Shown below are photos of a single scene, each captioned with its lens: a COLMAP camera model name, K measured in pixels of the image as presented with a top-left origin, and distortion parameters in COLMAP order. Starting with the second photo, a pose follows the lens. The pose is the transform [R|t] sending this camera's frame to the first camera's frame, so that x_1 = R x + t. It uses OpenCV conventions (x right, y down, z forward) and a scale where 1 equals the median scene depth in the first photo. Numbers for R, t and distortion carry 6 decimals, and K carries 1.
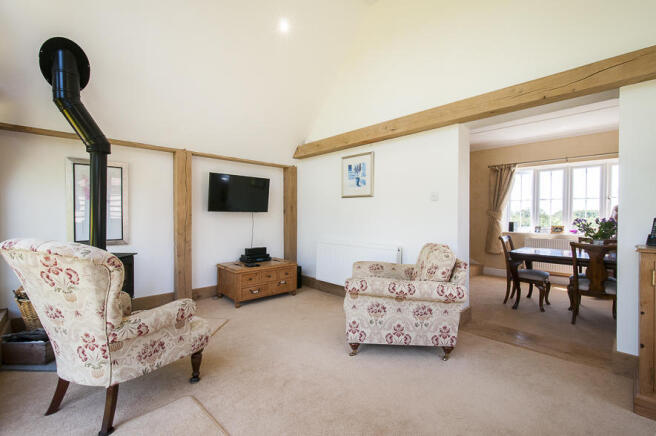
lens RADIAL K [[286.4, 0, 330.5], [0, 286.4, 213.8], [0, 0, 1]] dist [0.001219, 0.000003]
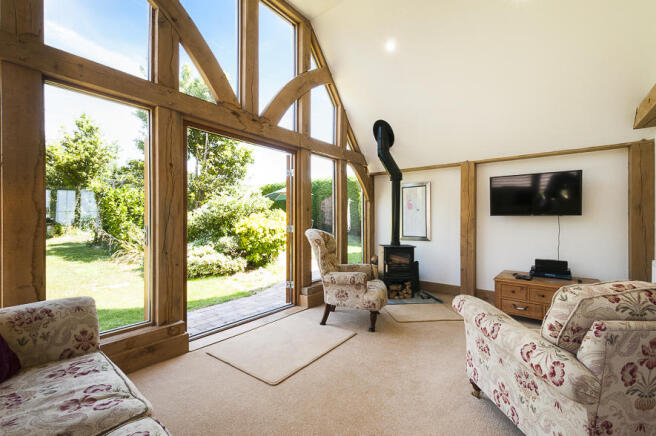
lens RADIAL K [[286.4, 0, 330.5], [0, 286.4, 213.8], [0, 0, 1]] dist [0.001219, 0.000003]
pose [[0.142279, -0.026380, -0.989475, 0.513992], [0.003420, 0.999652, -0.026159, 0.009165], [0.989821, 0.000338, 0.142320, 0.308195]]
